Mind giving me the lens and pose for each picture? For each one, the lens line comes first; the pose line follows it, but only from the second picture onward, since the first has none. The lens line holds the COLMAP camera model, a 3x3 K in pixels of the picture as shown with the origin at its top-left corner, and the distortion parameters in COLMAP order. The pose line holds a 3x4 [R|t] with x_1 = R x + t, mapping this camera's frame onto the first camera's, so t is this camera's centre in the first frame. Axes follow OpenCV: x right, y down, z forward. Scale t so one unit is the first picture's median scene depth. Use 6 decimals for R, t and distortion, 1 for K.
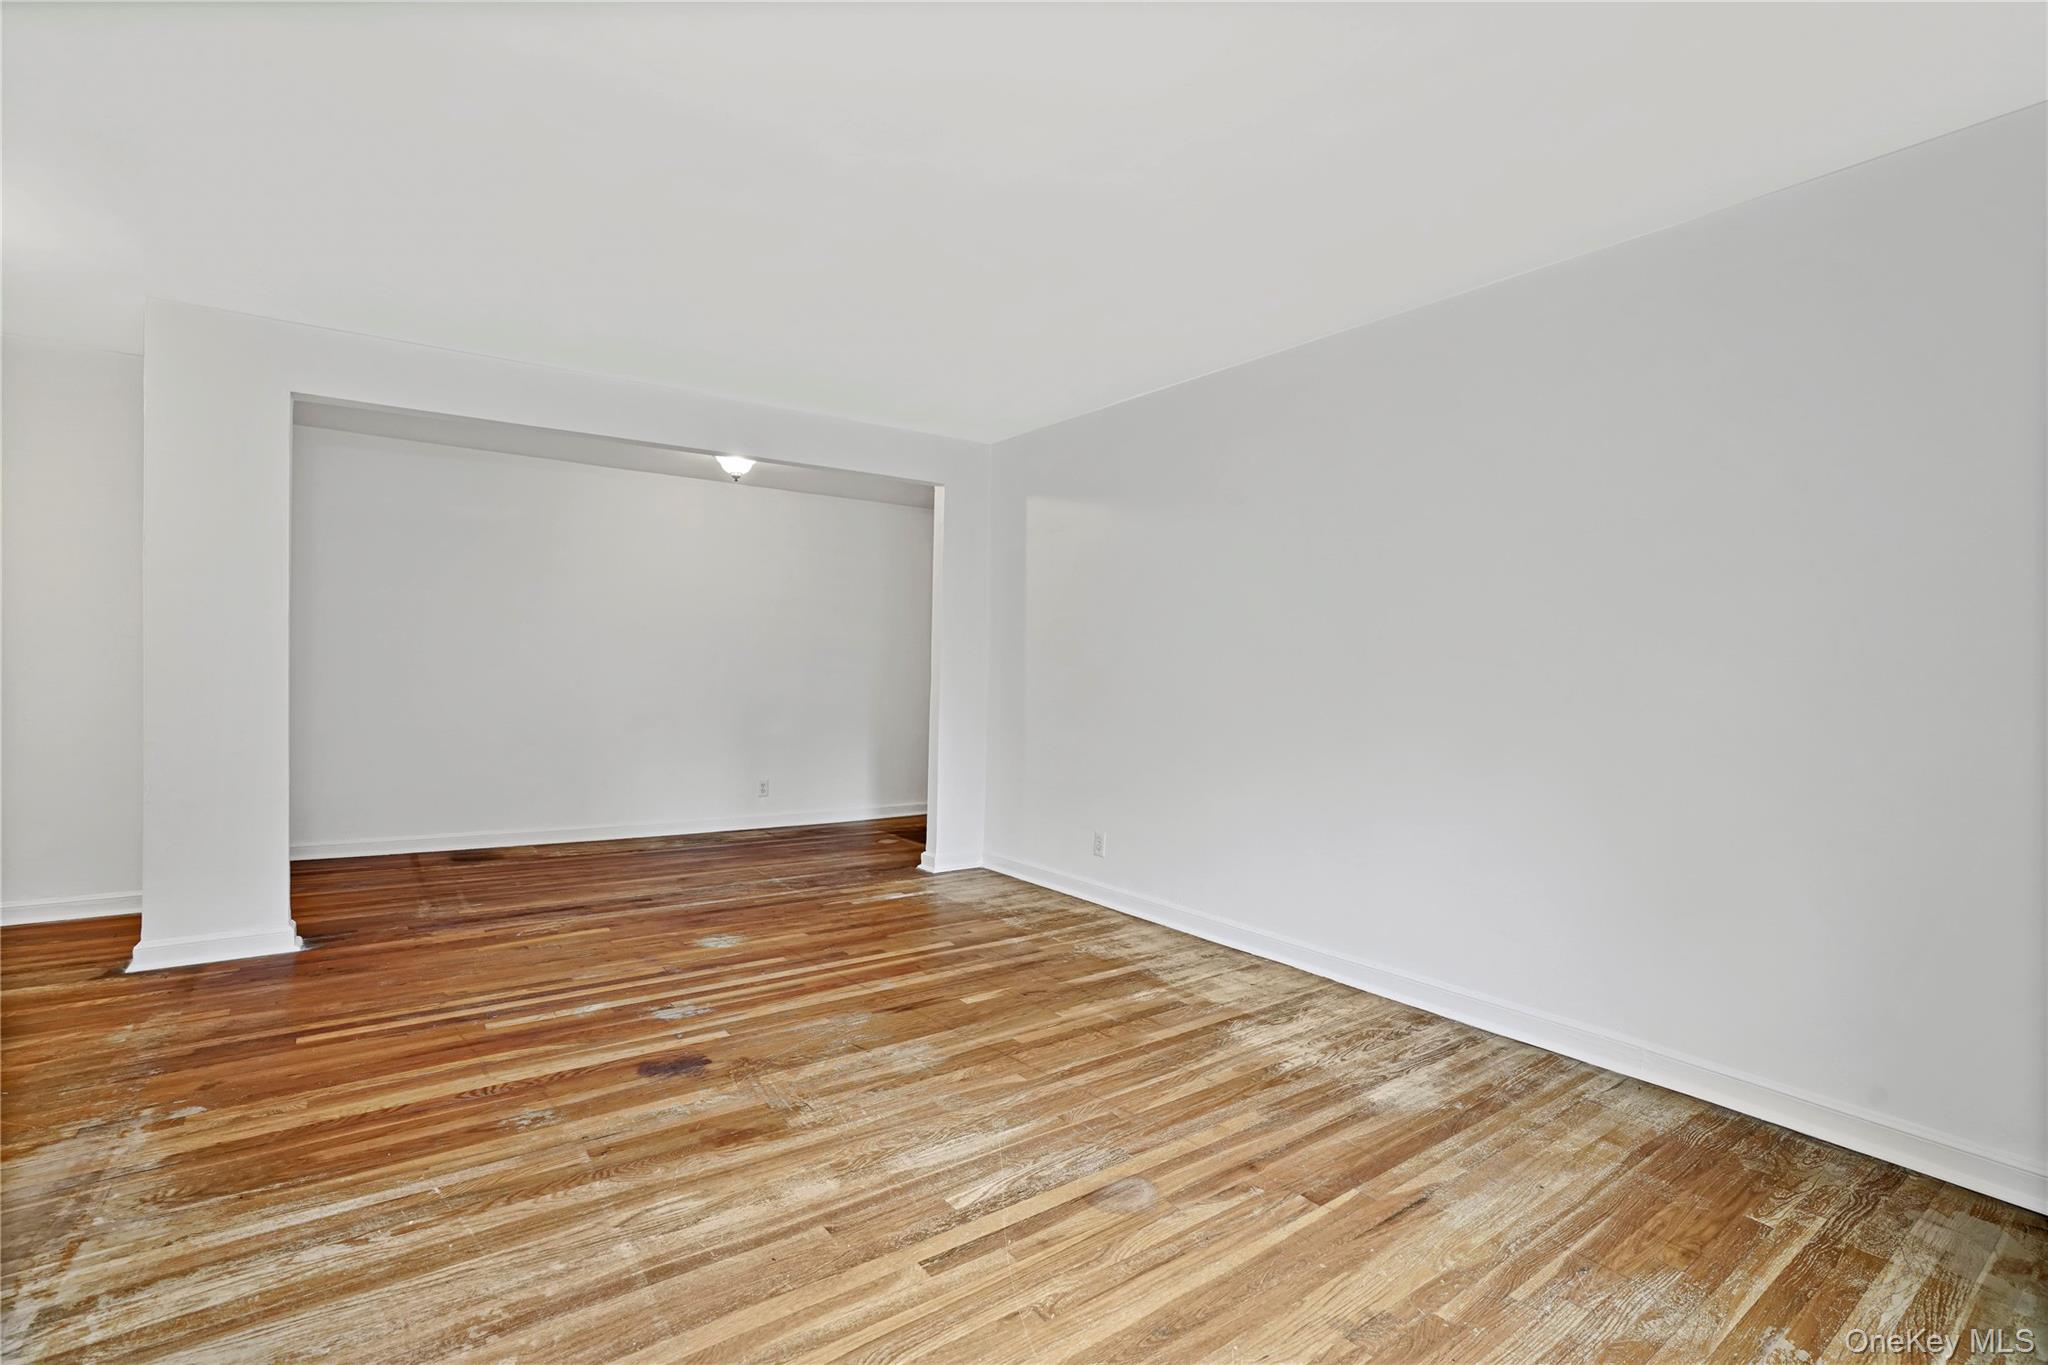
lens RADIAL K [[940.1, 0, 1024.0], [0, 940.1, 682.5], [0, 0, 1]] dist [-0.058469, 0.031267]
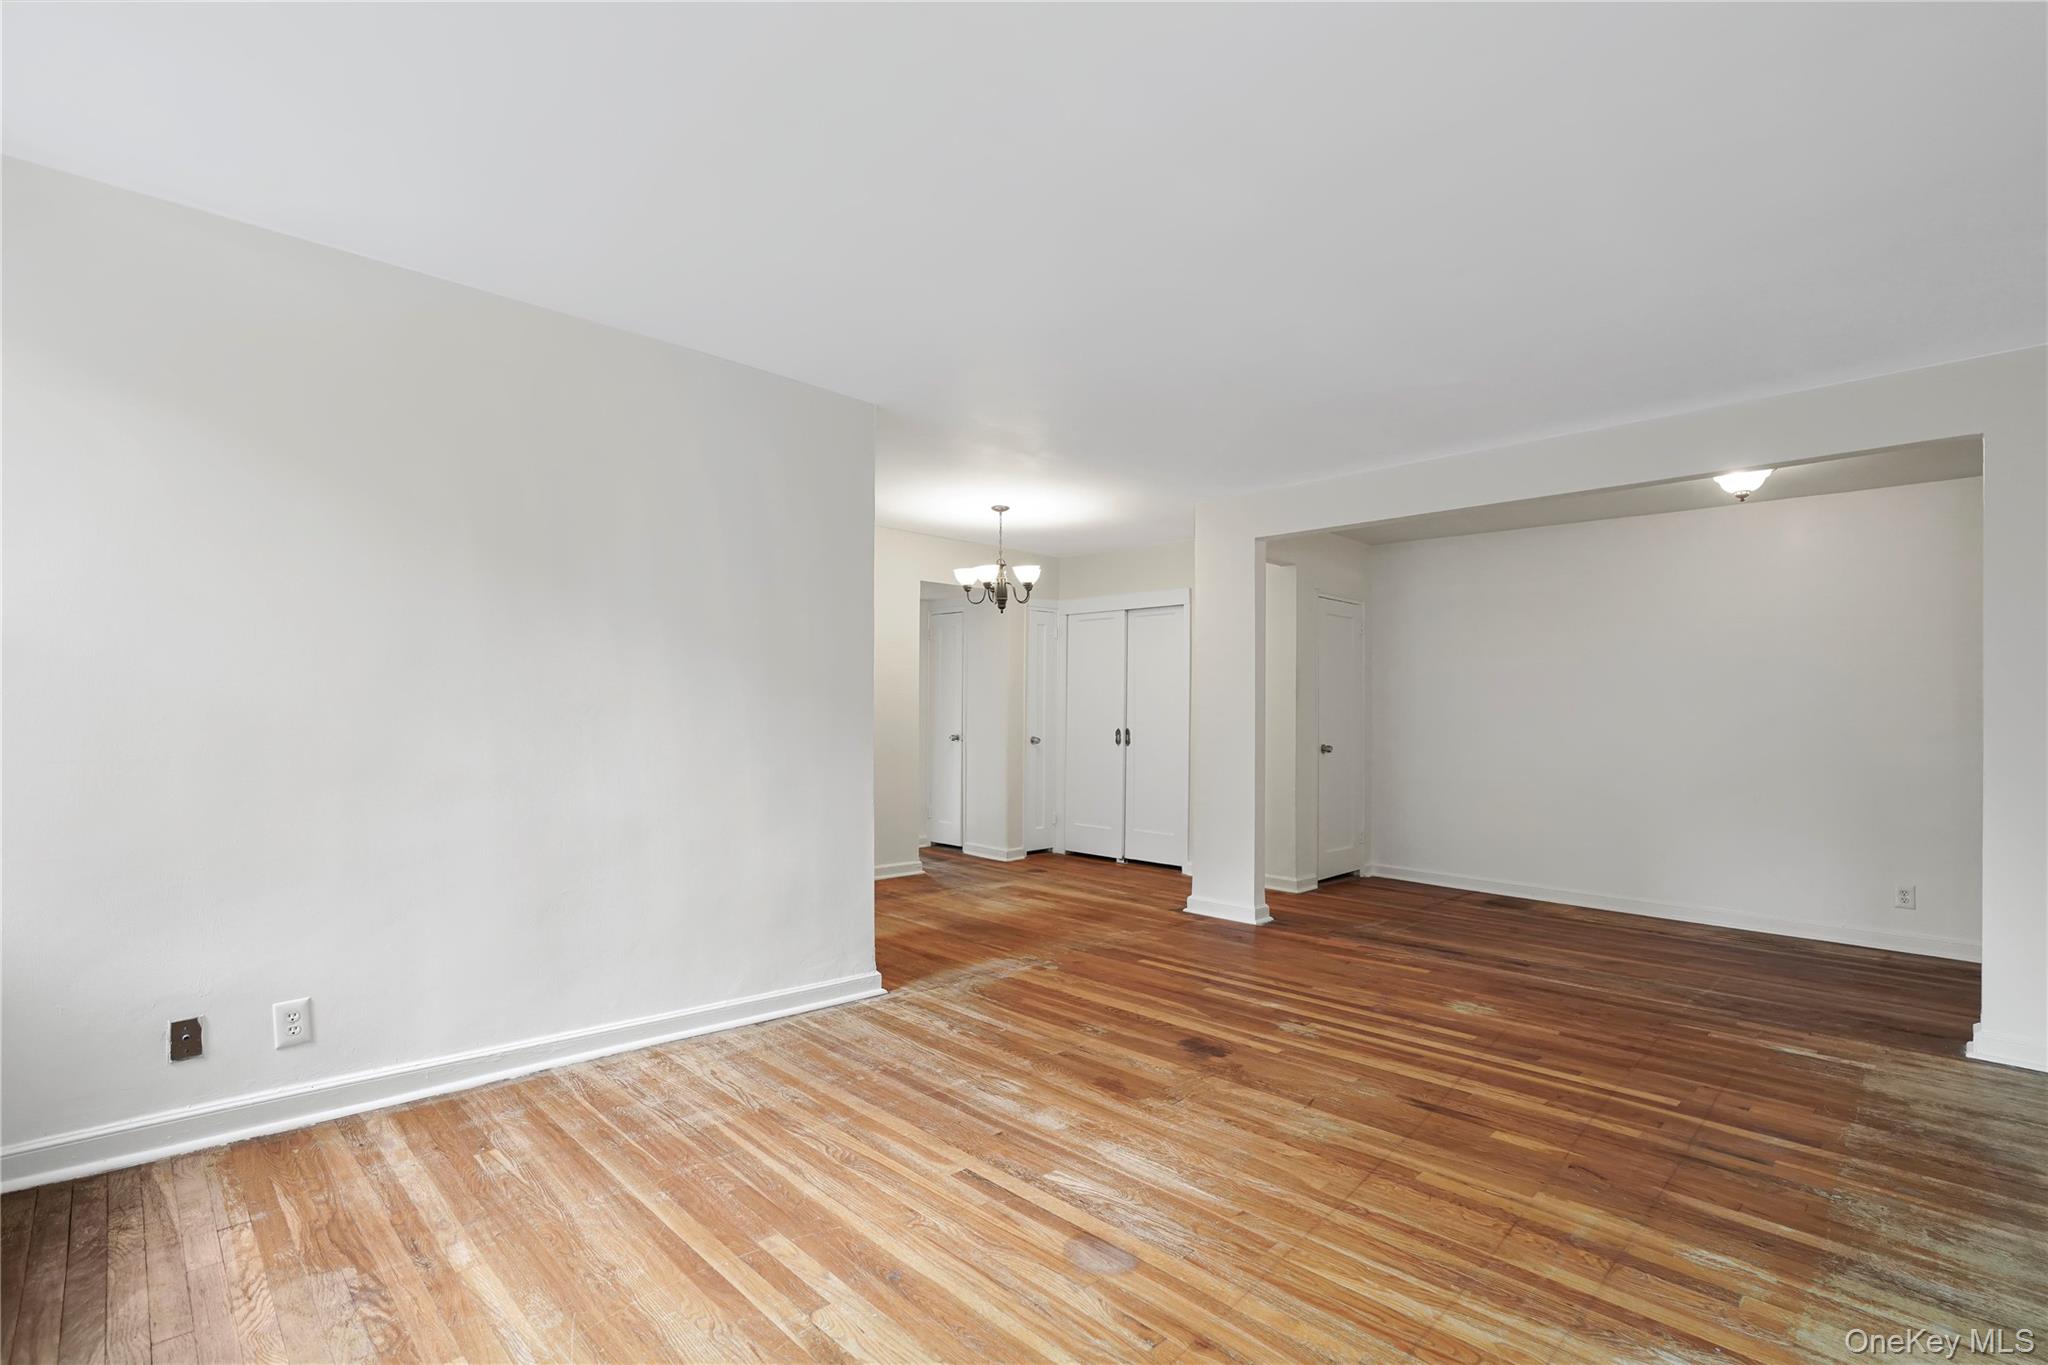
lens RADIAL K [[942.4, 0, 1037.3], [0, 942.4, 693.2], [0, 0, 1]] dist [-0.055312, 0.026909]
pose [[0.154598, -0.041477, -0.987106, 0.699260], [-0.022475, 0.998712, -0.045485, 0.009802], [0.987722, 0.029217, 0.153466, 0.501860]]
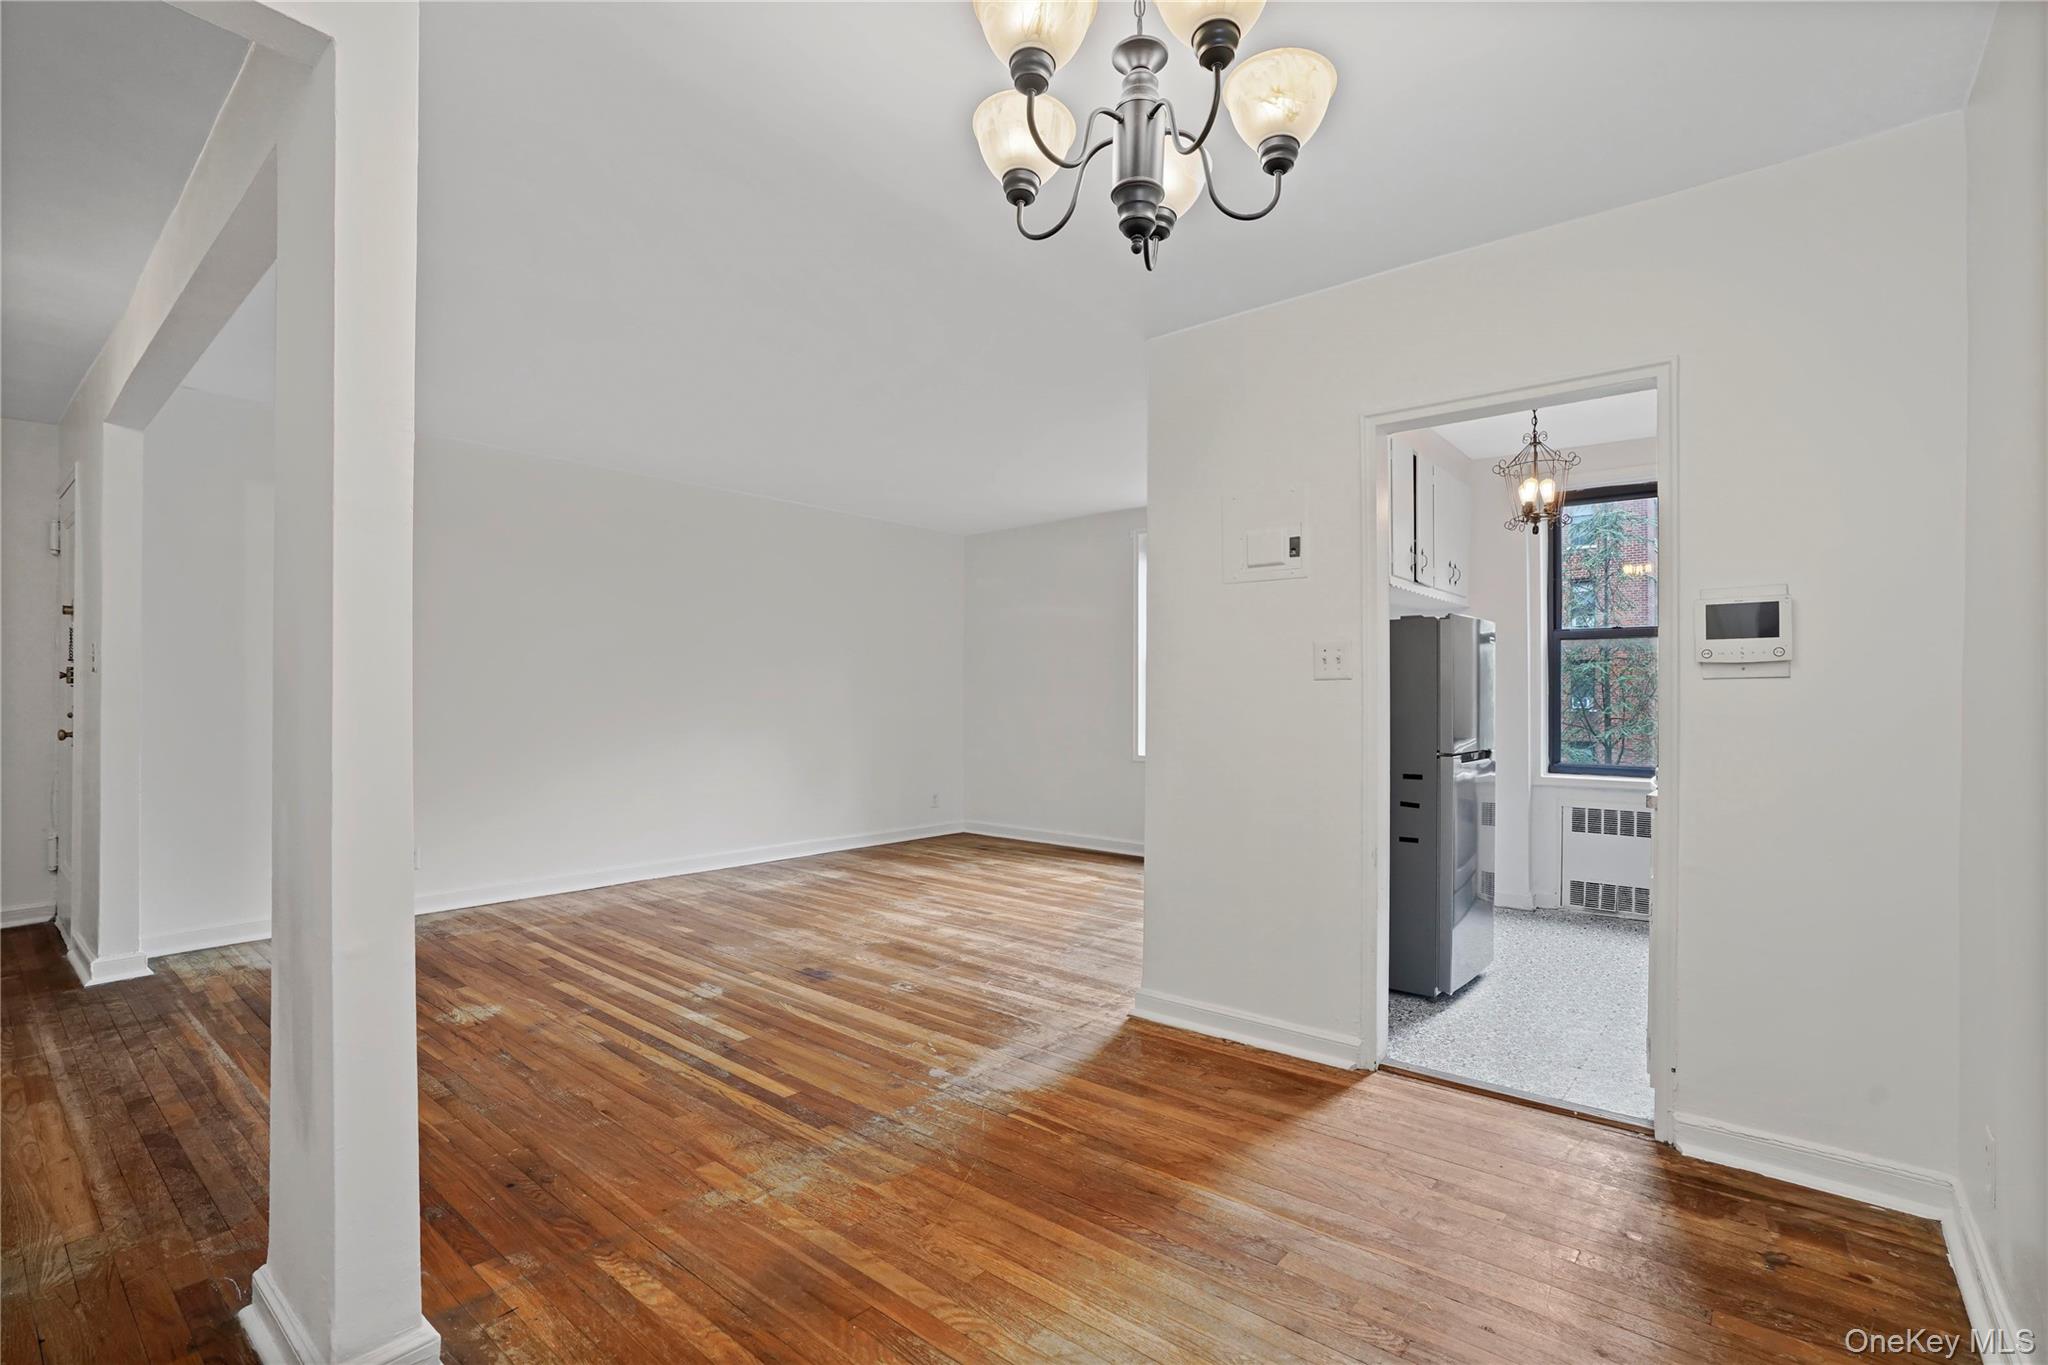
lens RADIAL K [[943.9, 0, 1045.2], [0, 943.9, 690.8], [0, 0, 1]] dist [-0.054872, 0.026119]
pose [[-0.256899, -0.019023, 0.966251, -1.595363], [0.001227, 0.999799, 0.020010, -0.044604], [-0.966438, 0.006326, -0.256824, 0.880517]]
